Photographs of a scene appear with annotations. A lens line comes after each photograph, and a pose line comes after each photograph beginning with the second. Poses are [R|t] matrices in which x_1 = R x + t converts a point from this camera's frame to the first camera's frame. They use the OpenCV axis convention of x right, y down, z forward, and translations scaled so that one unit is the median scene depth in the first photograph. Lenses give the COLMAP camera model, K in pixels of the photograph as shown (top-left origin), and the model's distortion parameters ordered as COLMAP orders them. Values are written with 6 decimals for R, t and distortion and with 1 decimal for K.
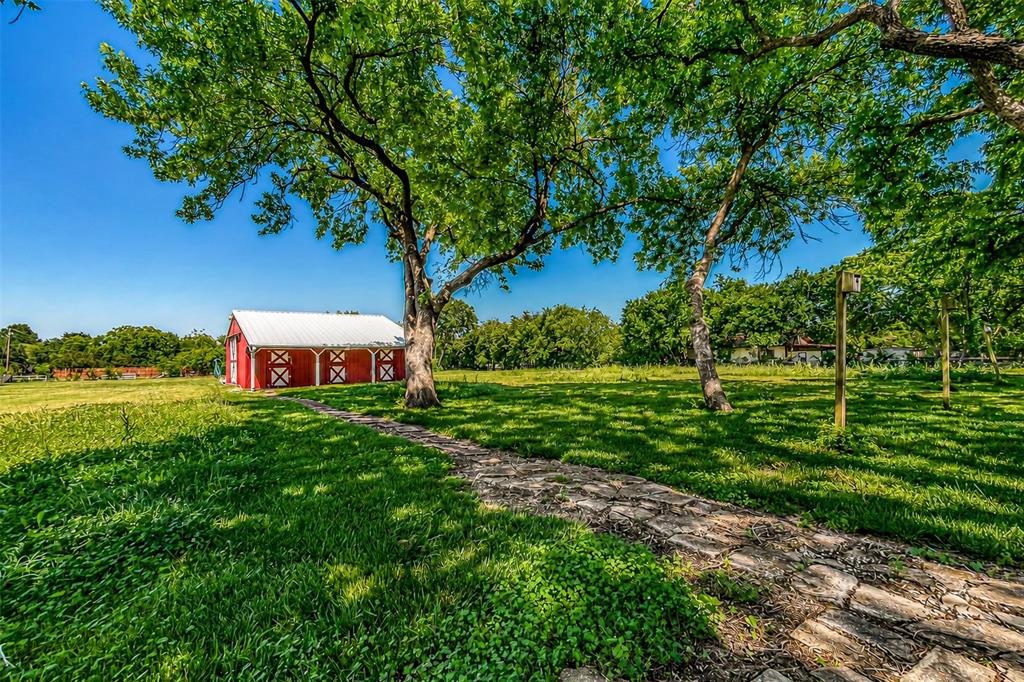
lens RADIAL K [[443.5, 0, 508.3], [0, 443.5, 367.0], [0, 0, 1]] dist [0.000938, -0.000102]
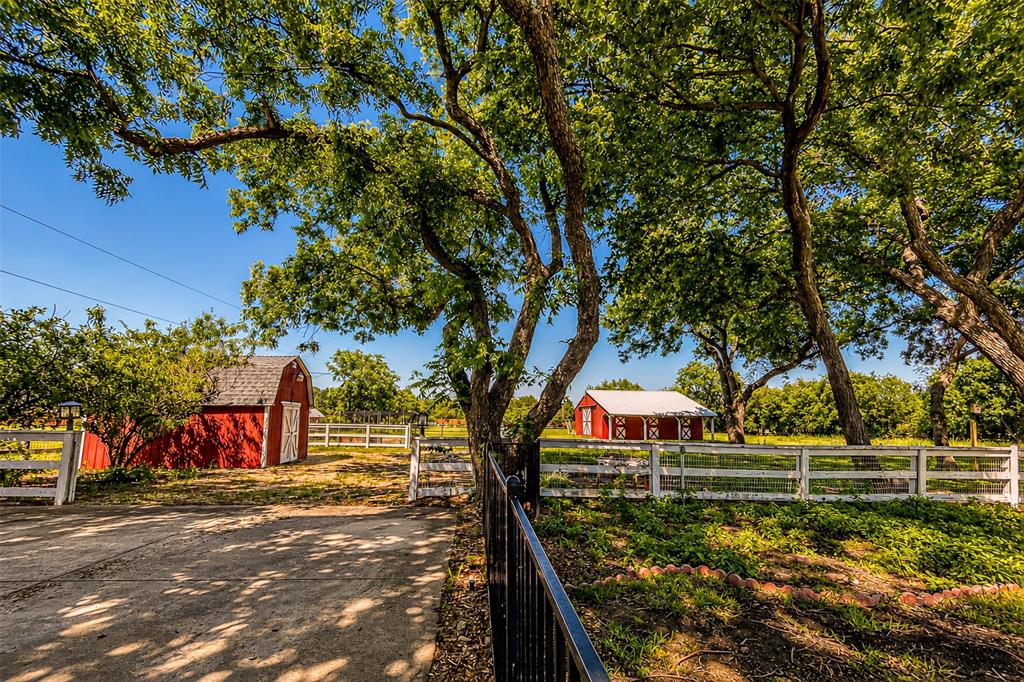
lens RADIAL K [[443.5, 0, 508.3], [0, 443.5, 367.0], [0, 0, 1]] dist [0.000938, -0.000102]
pose [[0.856856, -0.026317, -0.514883, -0.010823], [-0.041926, 0.991831, -0.120468, -0.001869], [0.513848, 0.124811, 0.848754, -0.216818]]
